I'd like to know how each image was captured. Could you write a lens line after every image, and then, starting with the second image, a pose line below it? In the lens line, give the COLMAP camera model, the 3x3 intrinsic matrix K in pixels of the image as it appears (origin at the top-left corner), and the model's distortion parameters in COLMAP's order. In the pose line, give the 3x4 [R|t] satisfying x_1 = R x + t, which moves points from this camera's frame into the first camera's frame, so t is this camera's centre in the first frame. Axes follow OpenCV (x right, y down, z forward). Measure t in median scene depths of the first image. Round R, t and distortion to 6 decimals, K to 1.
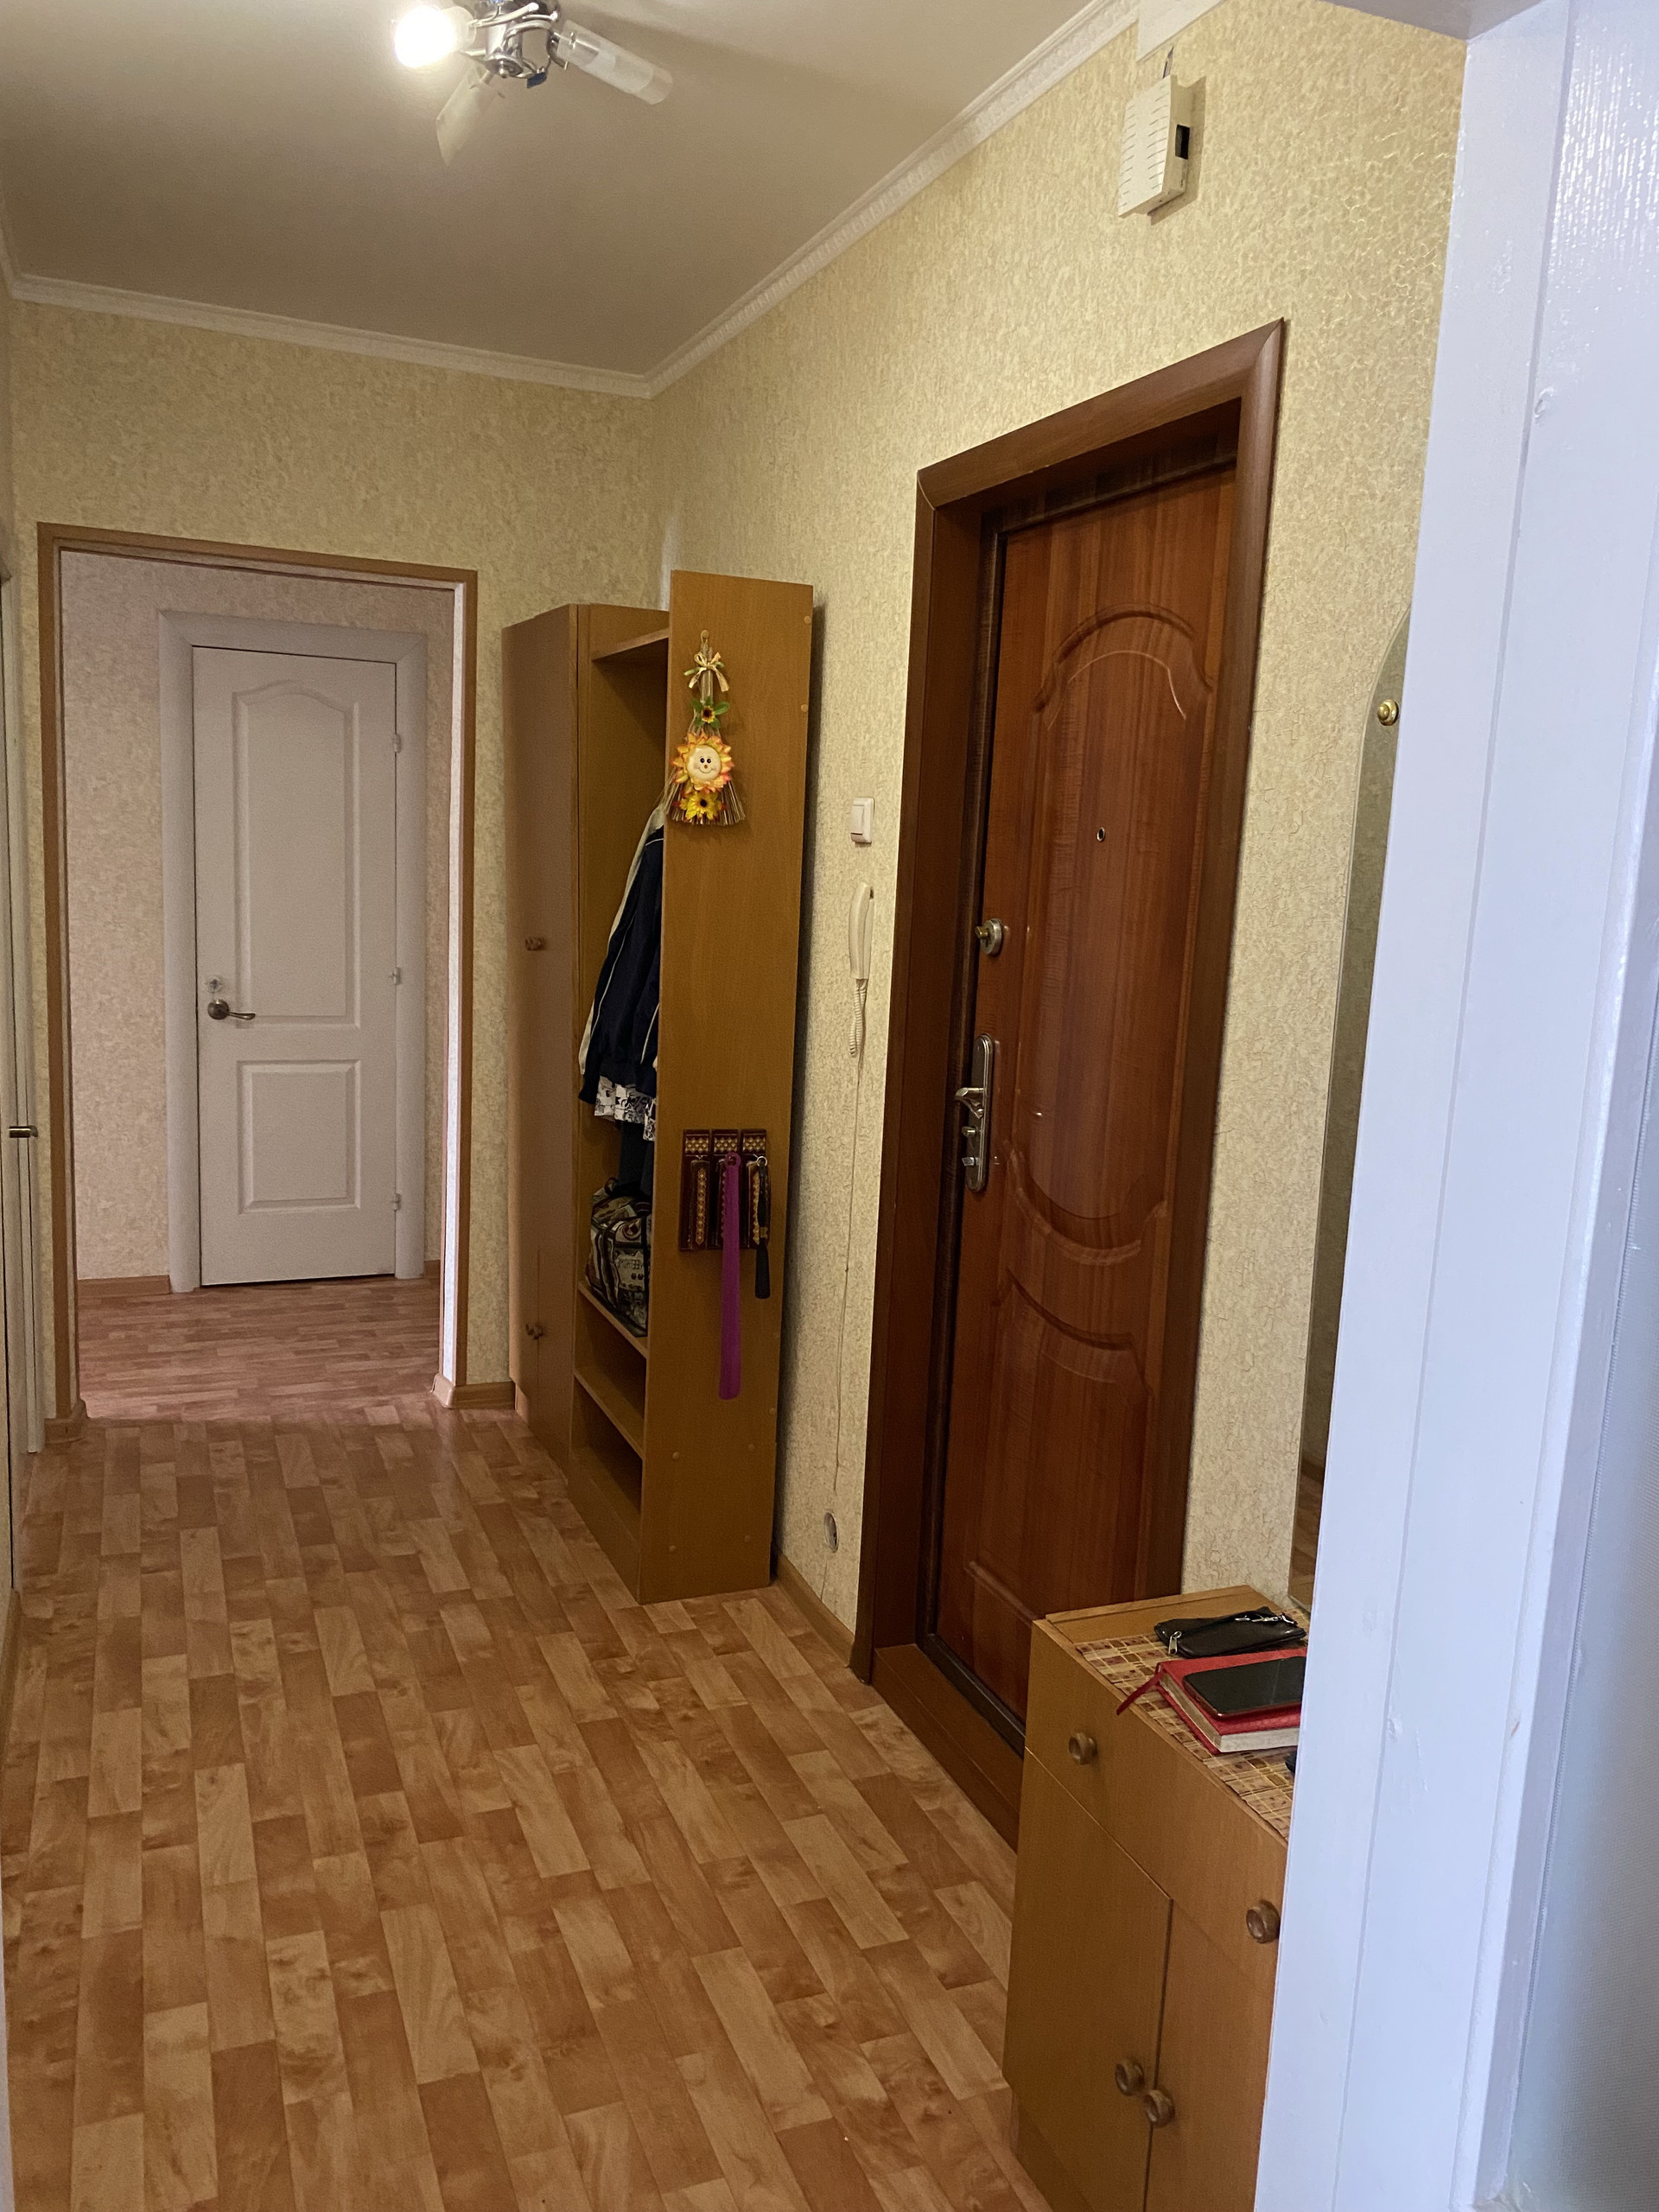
lens RADIAL K [[1699.5, 0, 831.1], [0, 1699.5, 1108.3], [0, 0, 1]] dist [-0.001381, -0.001642]
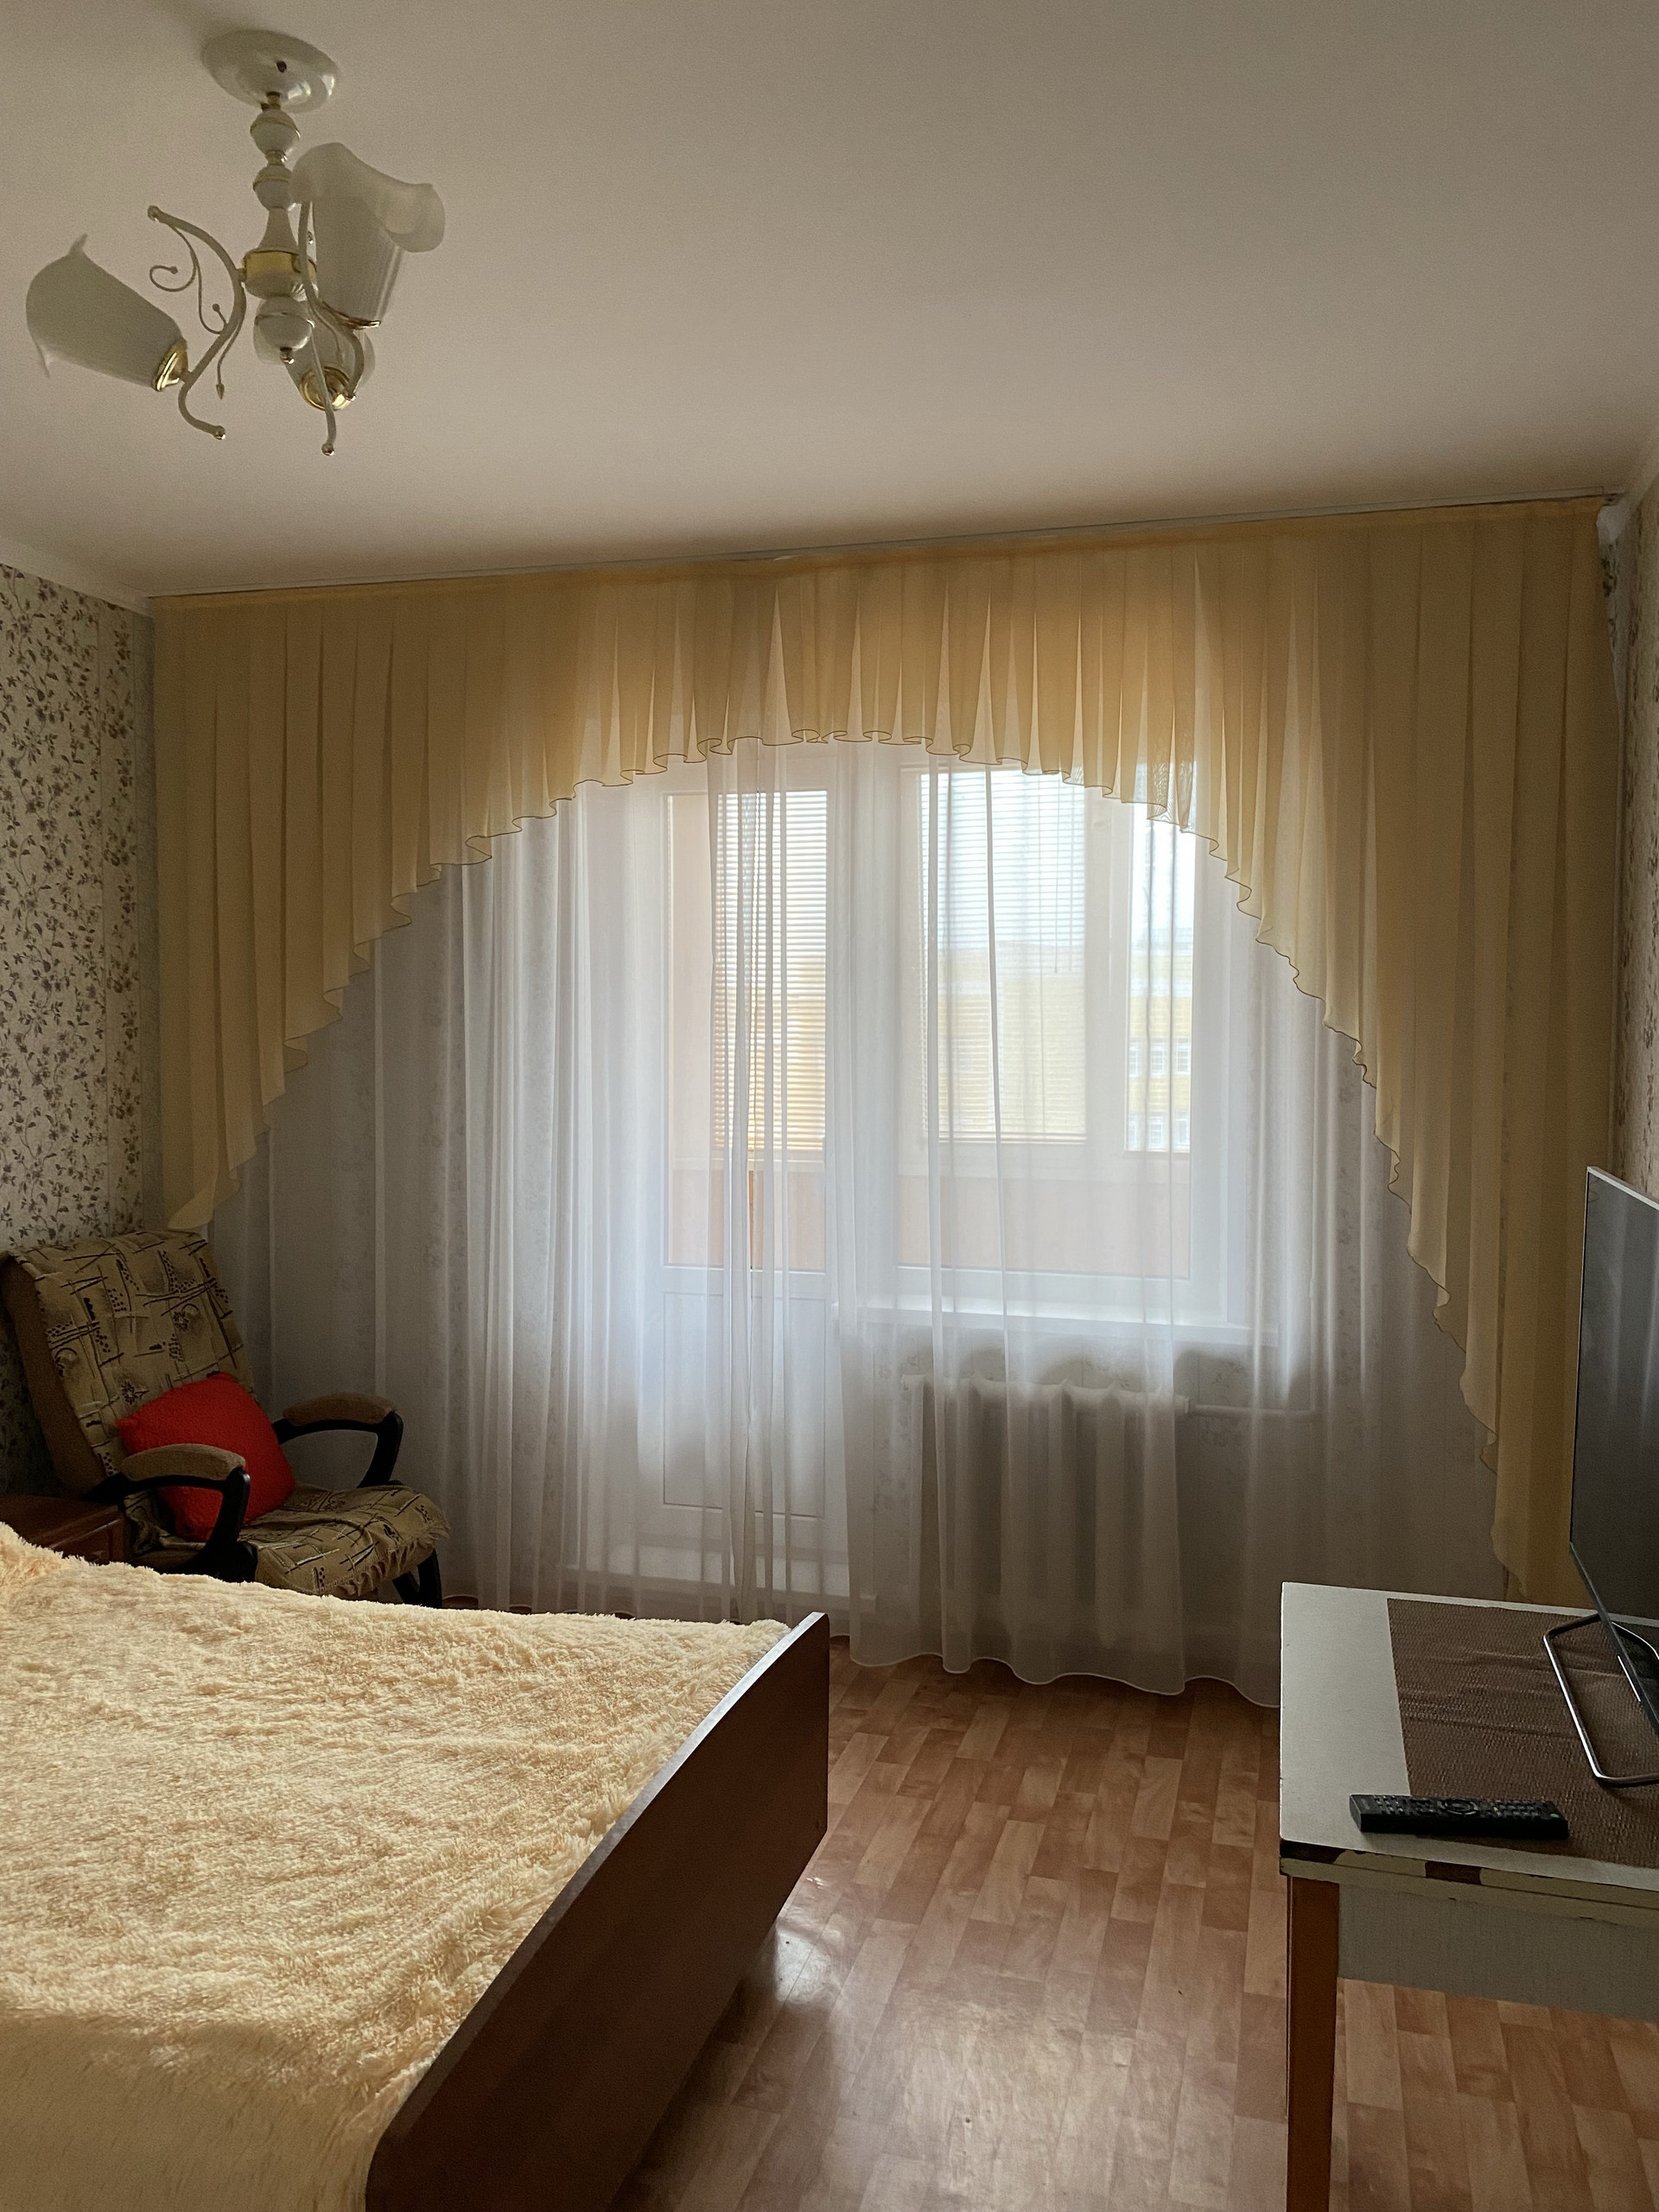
lens RADIAL K [[1699.5, 0, 830.6], [0, 1699.5, 1099.2], [0, 0, 1]] dist [-0.001381, -0.001642]
pose [[-0.788814, -0.046257, 0.612889, -0.749054], [0.091967, 0.977055, 0.192108, -0.328446], [-0.607712, 0.207903, -0.766461, 1.826609]]
